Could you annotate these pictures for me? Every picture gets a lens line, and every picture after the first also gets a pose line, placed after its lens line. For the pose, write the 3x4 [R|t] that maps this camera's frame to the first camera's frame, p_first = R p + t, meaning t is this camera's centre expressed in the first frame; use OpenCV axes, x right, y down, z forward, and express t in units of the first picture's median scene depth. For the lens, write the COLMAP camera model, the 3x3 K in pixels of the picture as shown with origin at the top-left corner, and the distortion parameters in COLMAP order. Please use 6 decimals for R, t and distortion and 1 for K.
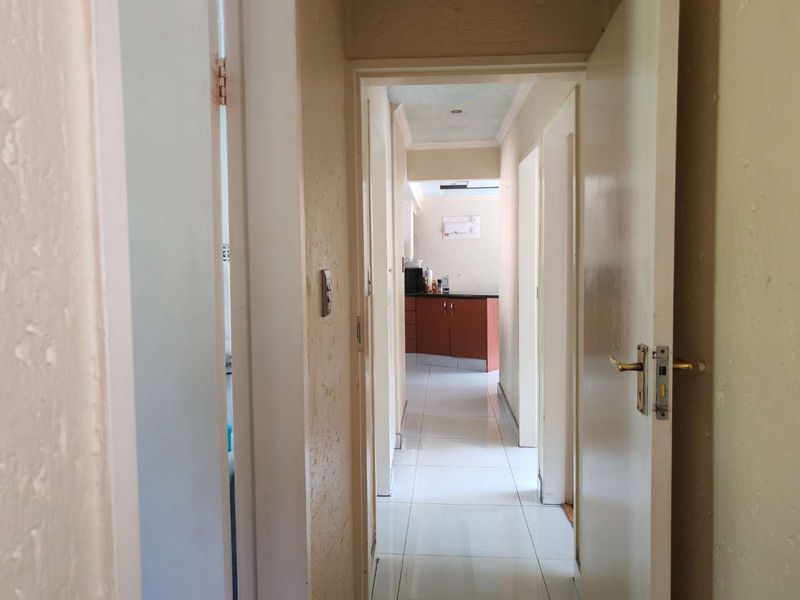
lens RADIAL K [[621.4, 0, 400.0], [0, 621.4, 300.0], [0, 0, 1]] dist [0.021221, -0.003292]
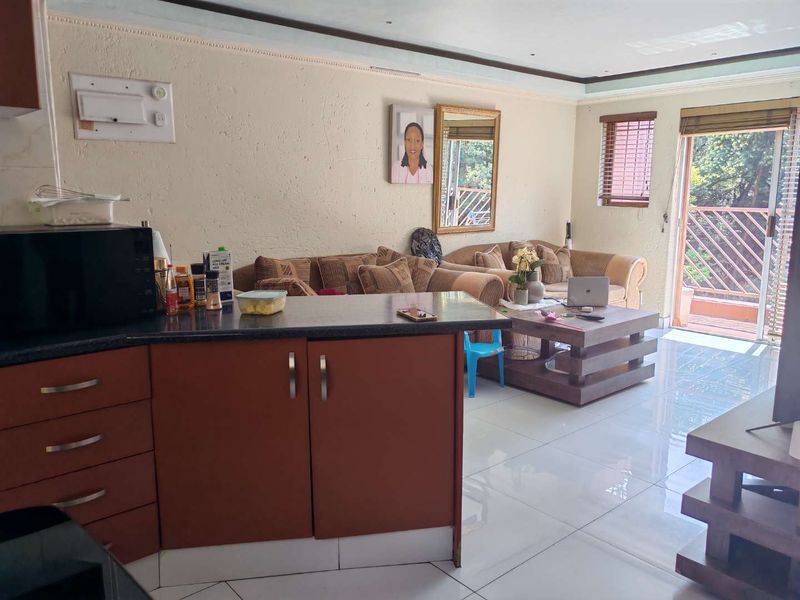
lens RADIAL K [[621.4, 0, 400.0], [0, 621.4, 300.0], [0, 0, 1]] dist [0.021221, -0.003292]
pose [[0.713419, -0.110531, 0.691965, -0.062128], [0.030541, 0.991448, 0.126881, -0.043416], [-0.700072, -0.069386, 0.710694, 0.599377]]
